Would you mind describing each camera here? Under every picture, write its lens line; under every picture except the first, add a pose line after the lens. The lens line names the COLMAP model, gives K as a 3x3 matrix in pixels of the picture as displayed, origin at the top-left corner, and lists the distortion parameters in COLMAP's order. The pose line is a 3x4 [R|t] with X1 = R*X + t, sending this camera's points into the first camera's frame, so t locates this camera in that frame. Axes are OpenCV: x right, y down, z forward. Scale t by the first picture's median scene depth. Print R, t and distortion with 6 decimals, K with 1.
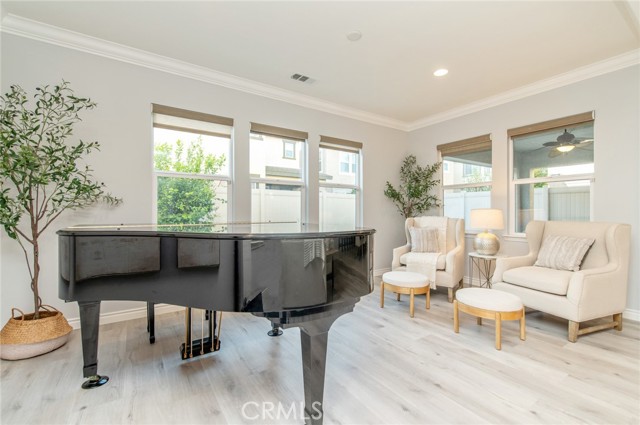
lens RADIAL K [[276.7, 0, 318.3], [0, 276.7, 214.2], [0, 0, 1]] dist [0.003044, -0.000044]
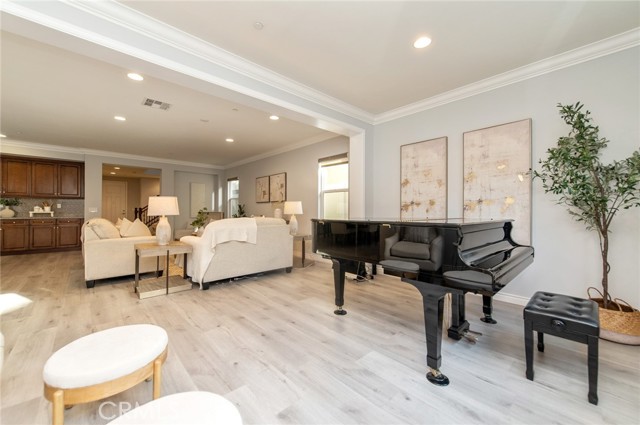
lens RADIAL K [[249.5, 0, 322.5], [0, 249.5, 212.0], [0, 0, 1]] dist [0.009839, -0.002435]
pose [[-0.985194, -0.004681, -0.171381, 0.186429], [-0.006787, 0.999908, 0.011707, -0.004754], [0.171311, 0.012696, -0.985135, 1.180302]]
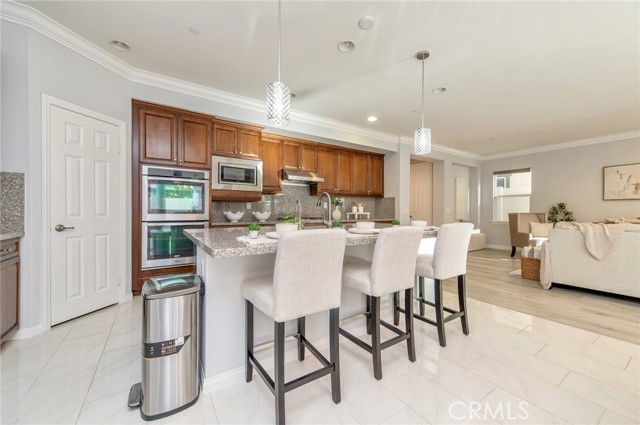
lens RADIAL K [[249.5, 0, 320.3], [0, 249.5, 208.7], [0, 0, 1]] dist [0.009839, -0.002435]
pose [[-0.999986, -0.004139, -0.003220, 2.222192], [-0.004143, 0.999990, 0.001483, 0.003428], [0.003214, 0.001496, -0.999994, 0.530490]]
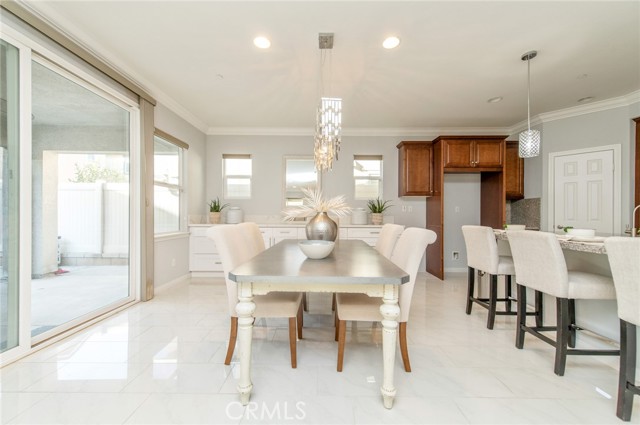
lens RADIAL K [[249.5, 0, 318.4], [0, 249.5, 216.4], [0, 0, 1]] dist [0.009839, -0.002435]
pose [[0.559860, -0.000675, 0.828587, 1.335785], [-0.000202, 1.000000, 0.000951, 0.010263], [-0.828587, -0.000700, 0.559860, 0.116756]]
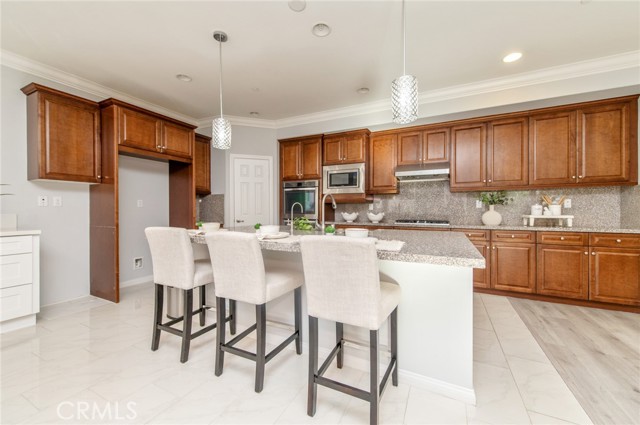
lens RADIAL K [[249.5, 0, 321.4], [0, 249.5, 209.8], [0, 0, 1]] dist [0.009839, -0.002435]
pose [[-0.508302, 0.002298, 0.861176, 1.584852], [0.006155, 0.999981, 0.000965, 0.002693], [-0.861157, 0.005791, -0.508306, 0.130108]]
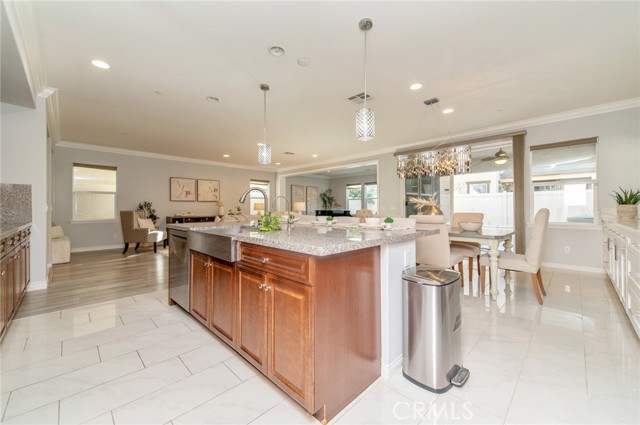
lens RADIAL K [[249.5, 0, 320.4], [0, 249.5, 209.0], [0, 0, 1]] dist [0.009839, -0.002435]
pose [[0.200072, -0.000258, -0.979781, 2.898571], [-0.006285, 0.999979, -0.001547, 0.012142], [0.979761, 0.006467, 0.200066, -0.205485]]
